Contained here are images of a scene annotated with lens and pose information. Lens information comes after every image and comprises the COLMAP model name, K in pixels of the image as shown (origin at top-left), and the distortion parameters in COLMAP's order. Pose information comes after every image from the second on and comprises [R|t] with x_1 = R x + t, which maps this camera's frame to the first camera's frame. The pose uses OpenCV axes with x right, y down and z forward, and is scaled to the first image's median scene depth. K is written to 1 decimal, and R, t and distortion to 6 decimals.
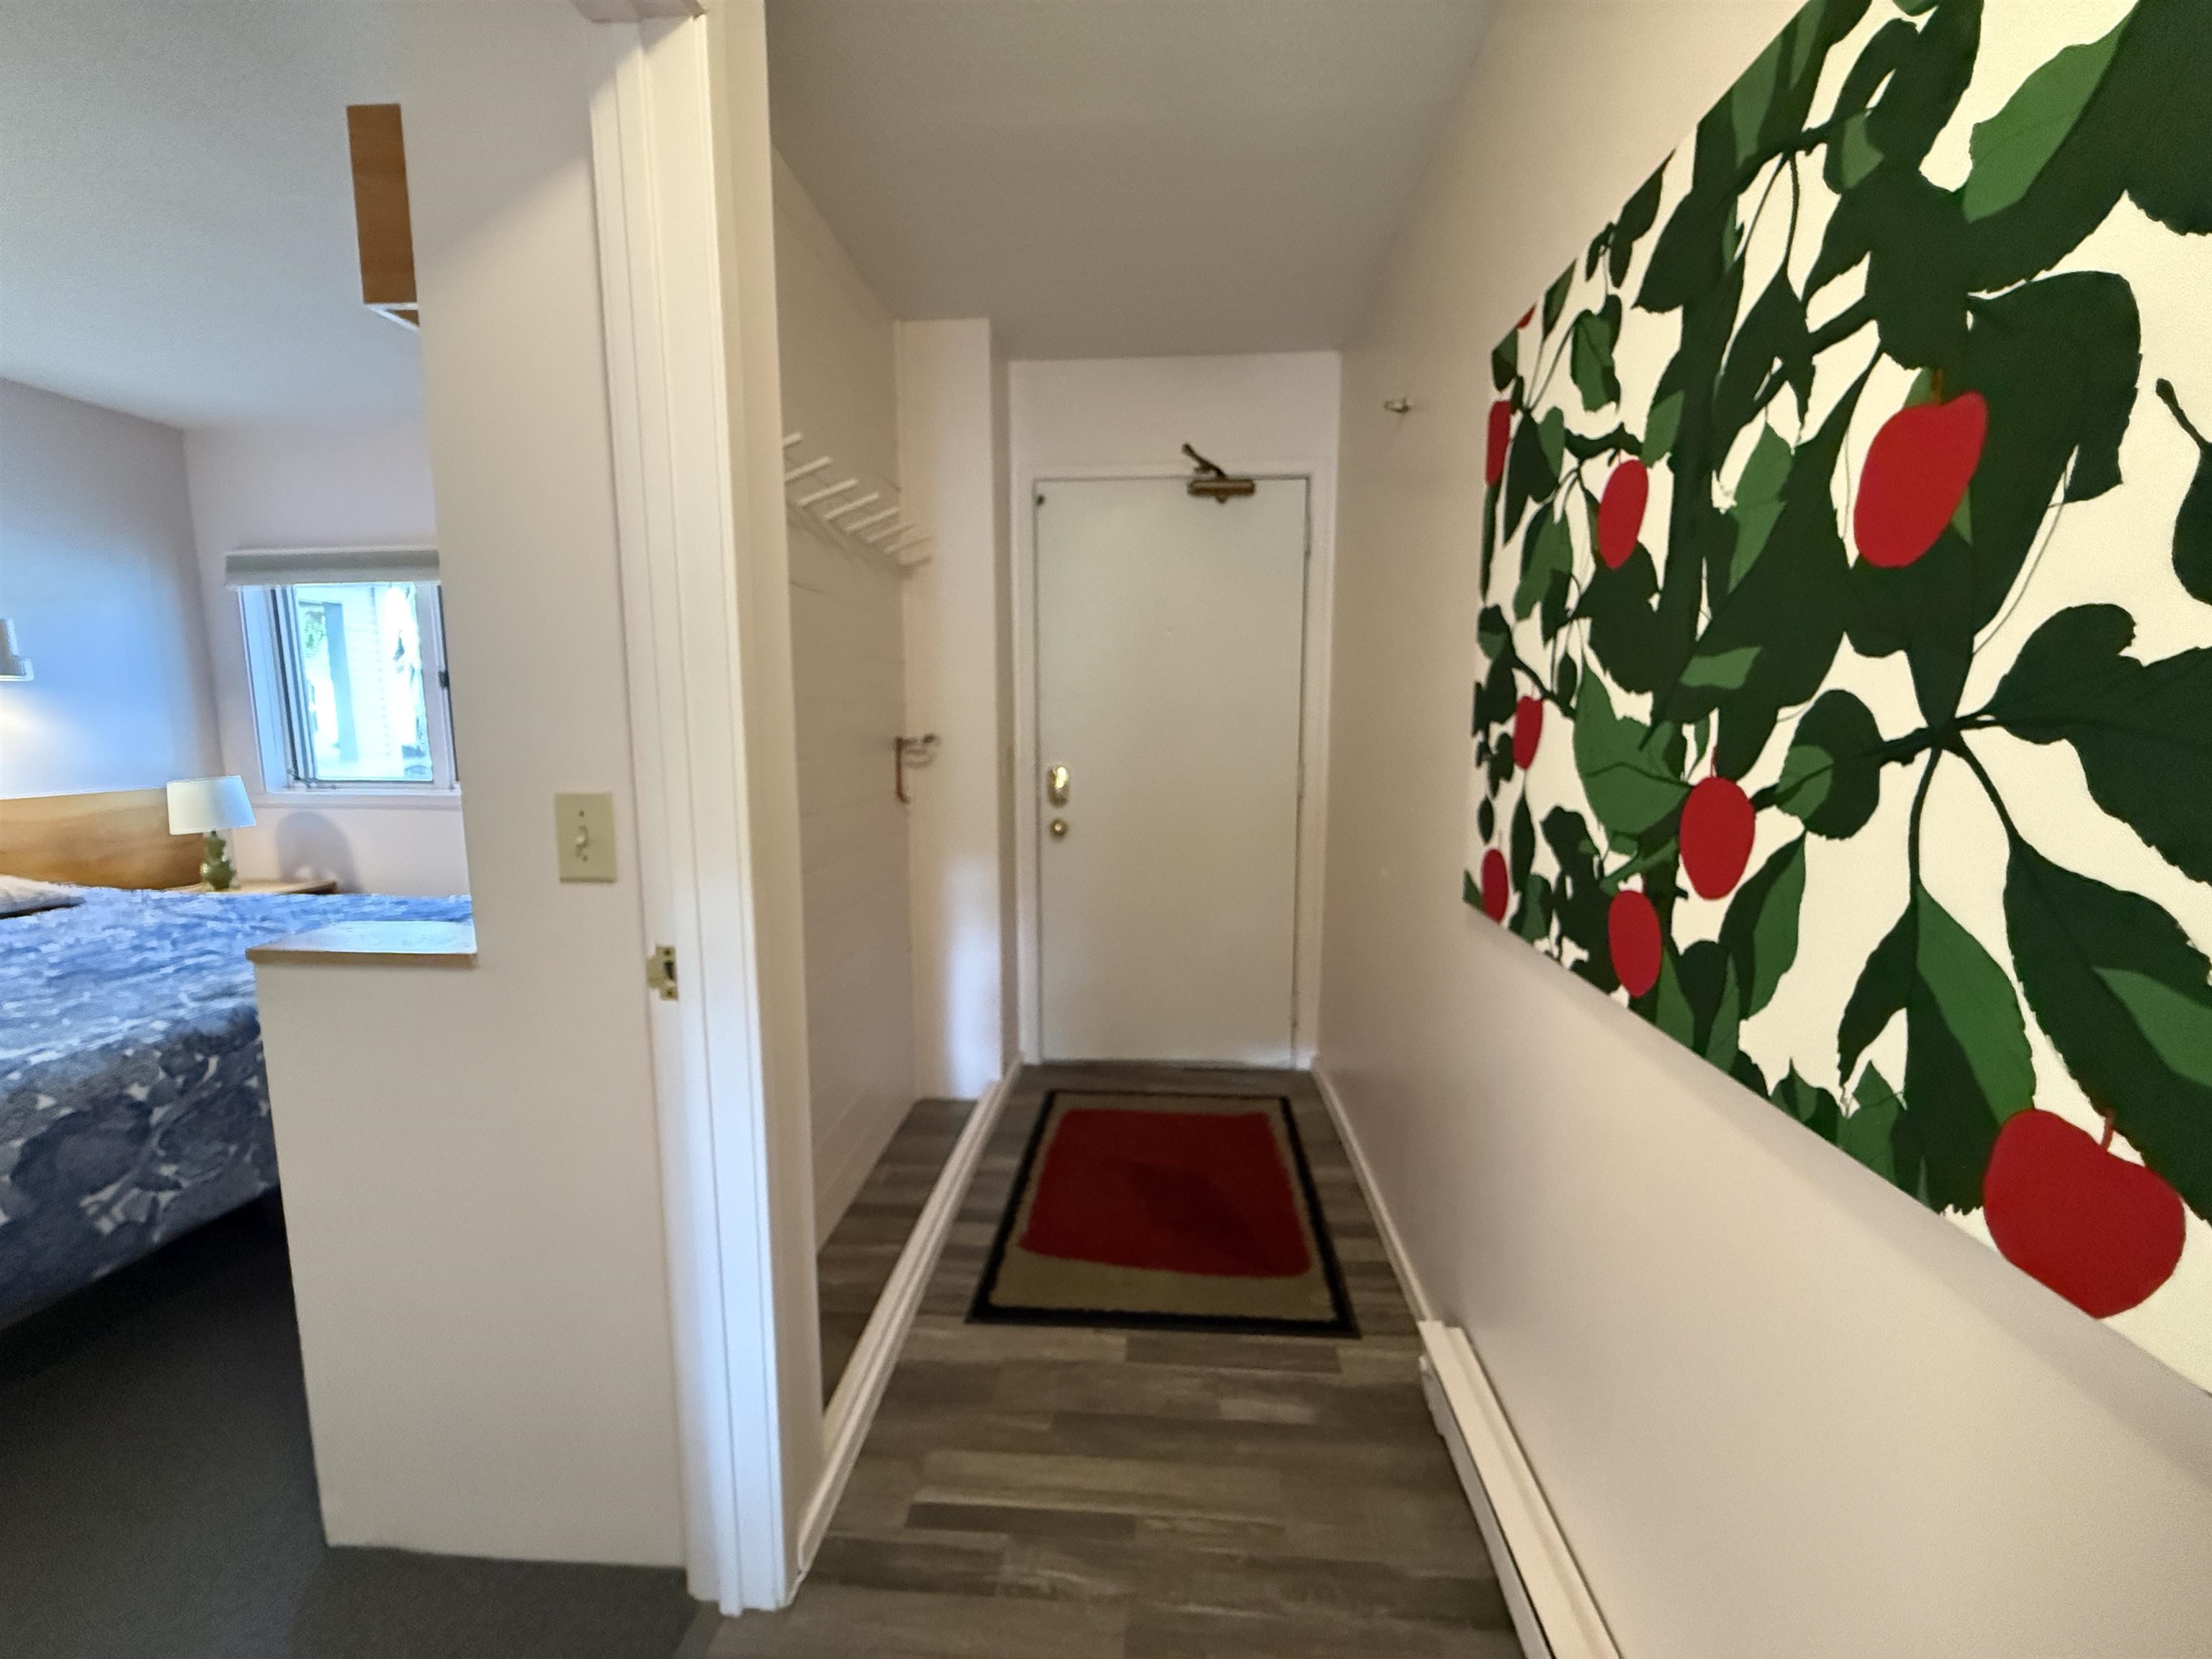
lens RADIAL K [[886.4, 0, 1106.0], [0, 886.4, 829.5], [0, 0, 1]] dist [-0.001134, 0.000221]
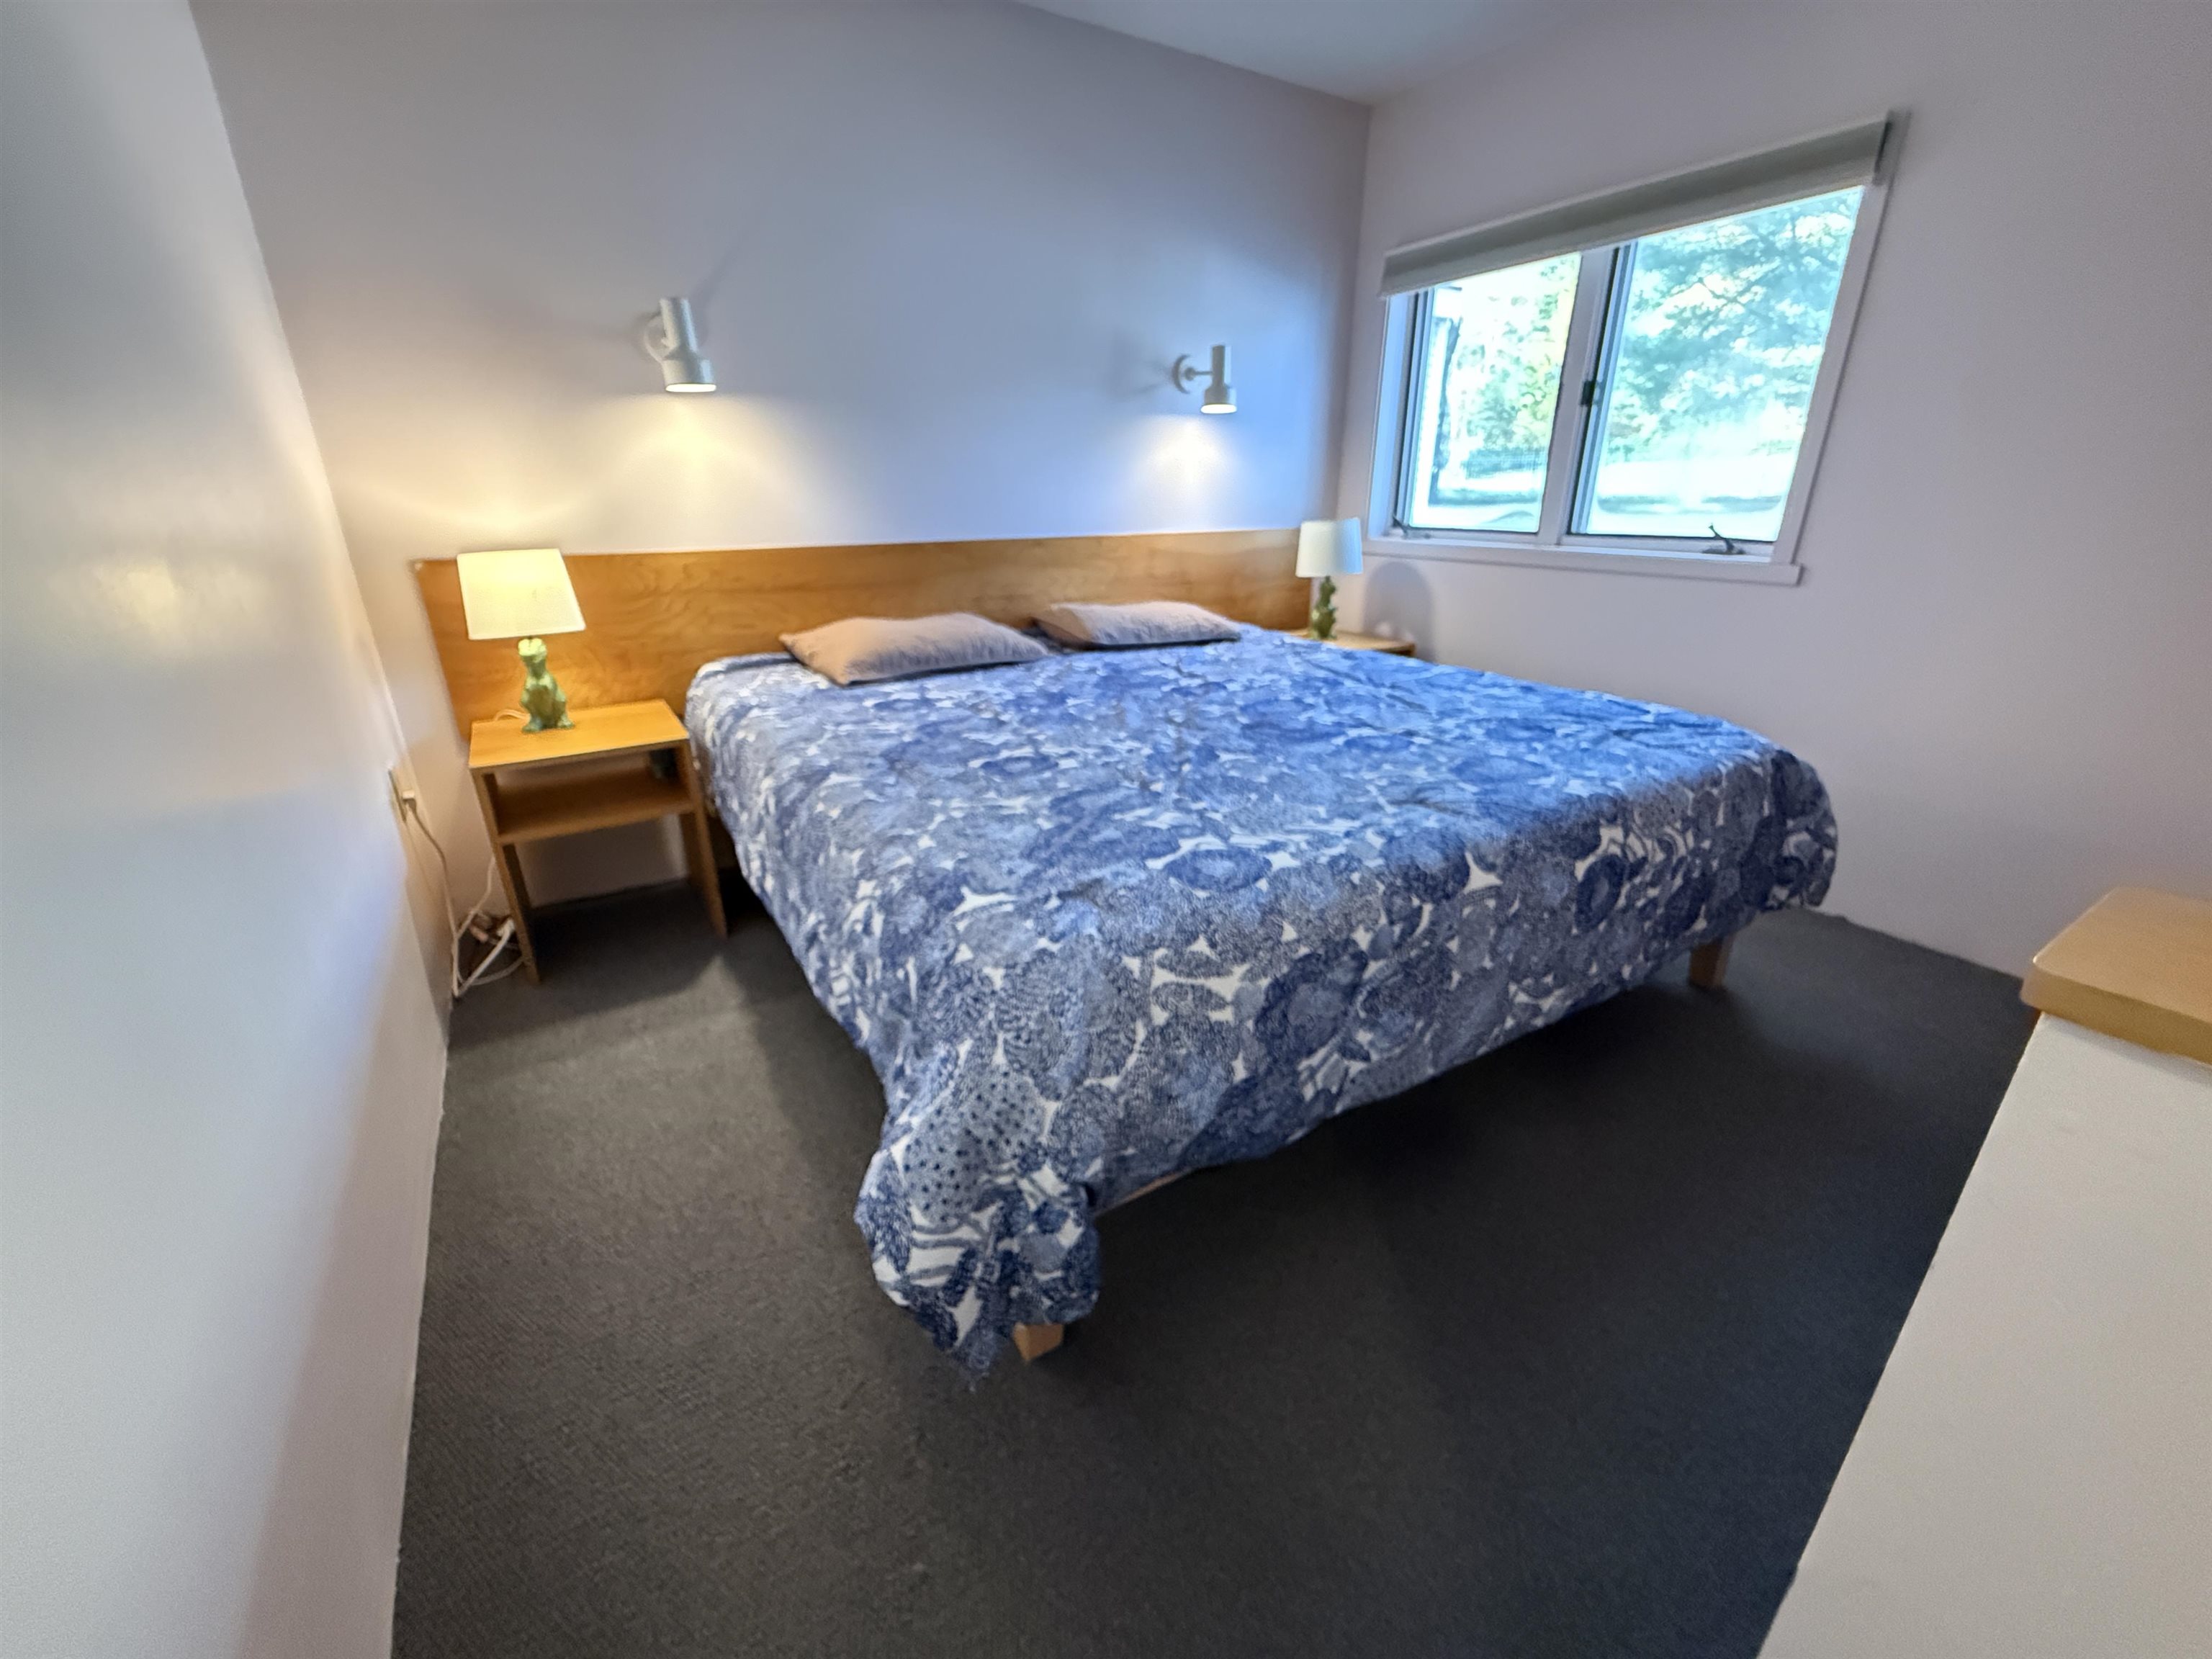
lens RADIAL K [[886.4, 0, 1106.0], [0, 886.4, 829.5], [0, 0, 1]] dist [-0.001134, 0.000221]
pose [[0.593710, 0.288660, -0.751122, -0.632463], [-0.098606, 0.952507, 0.288111, 0.019196], [0.798615, -0.096989, 0.593976, 0.368509]]
